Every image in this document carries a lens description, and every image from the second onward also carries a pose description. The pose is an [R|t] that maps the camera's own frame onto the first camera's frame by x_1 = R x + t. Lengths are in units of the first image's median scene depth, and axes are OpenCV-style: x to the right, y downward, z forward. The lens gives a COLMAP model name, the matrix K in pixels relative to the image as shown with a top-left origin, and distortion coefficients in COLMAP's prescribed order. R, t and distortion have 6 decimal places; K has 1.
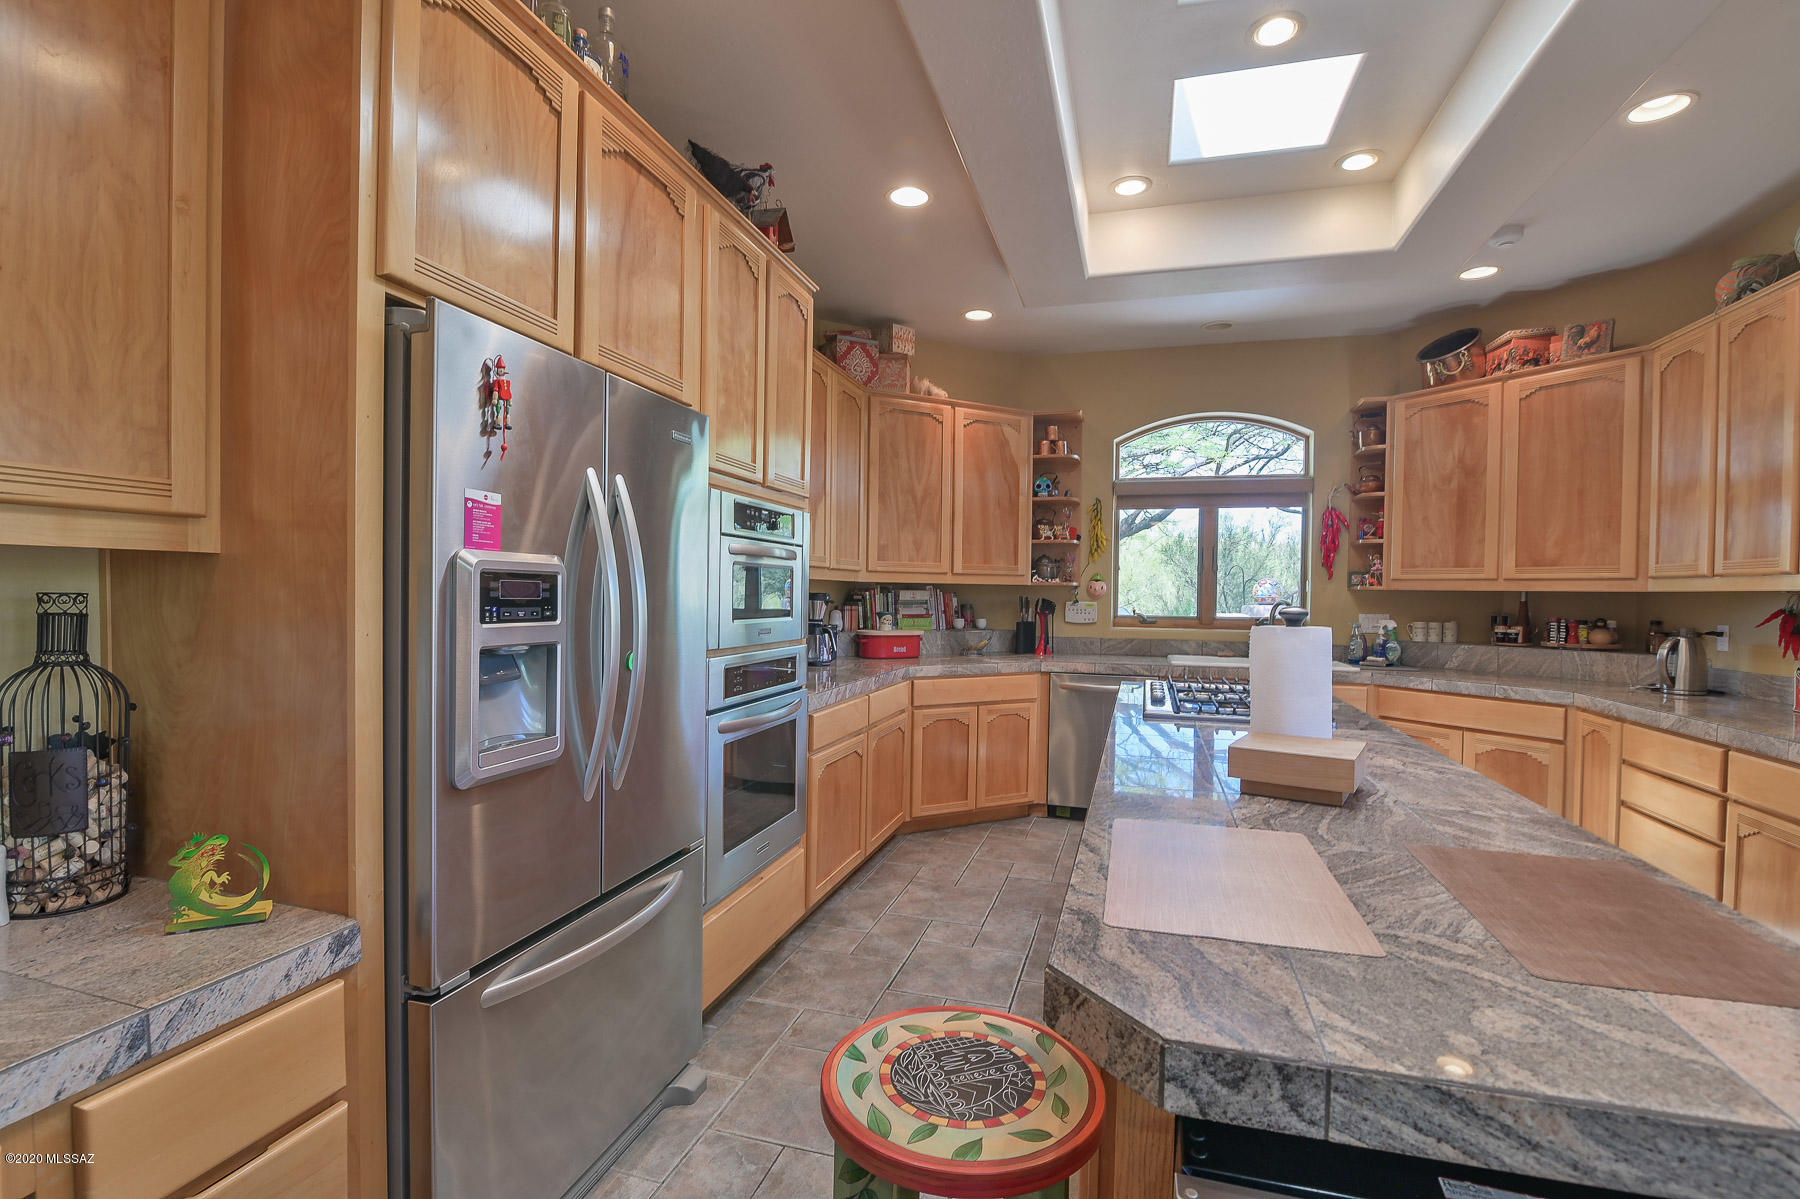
lens RADIAL K [[831.0, 0, 893.0], [0, 831.0, 608.0], [0, 0, 1]] dist [-0.014474, -0.000605]
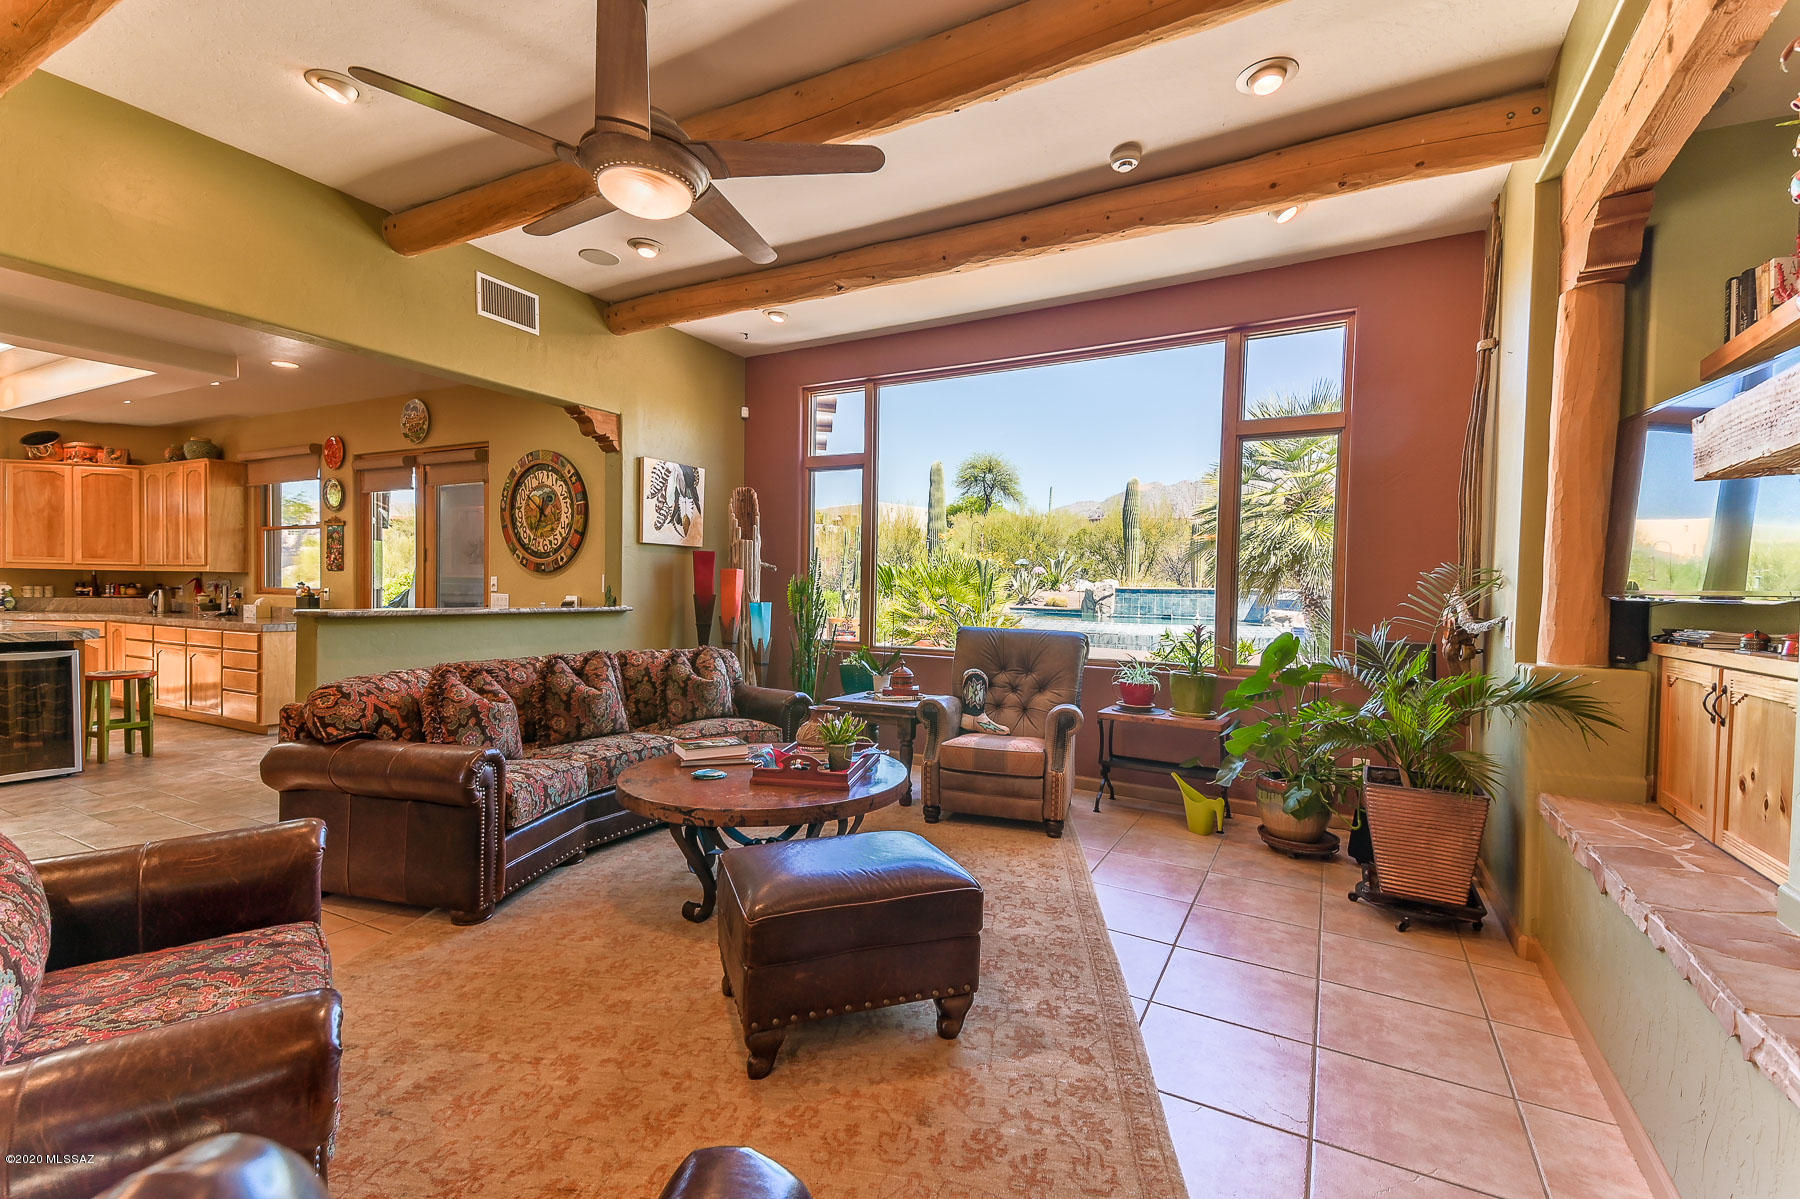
lens RADIAL K [[794.9, 0, 902.3], [0, 794.9, 602.5], [0, 0, 1]] dist [0.079689, -0.036871]
pose [[0.216562, -0.026701, 0.975904, -0.783855], [0.004662, 0.999643, 0.026316, 0.015803], [-0.976258, -0.001150, 0.216609, -1.376656]]
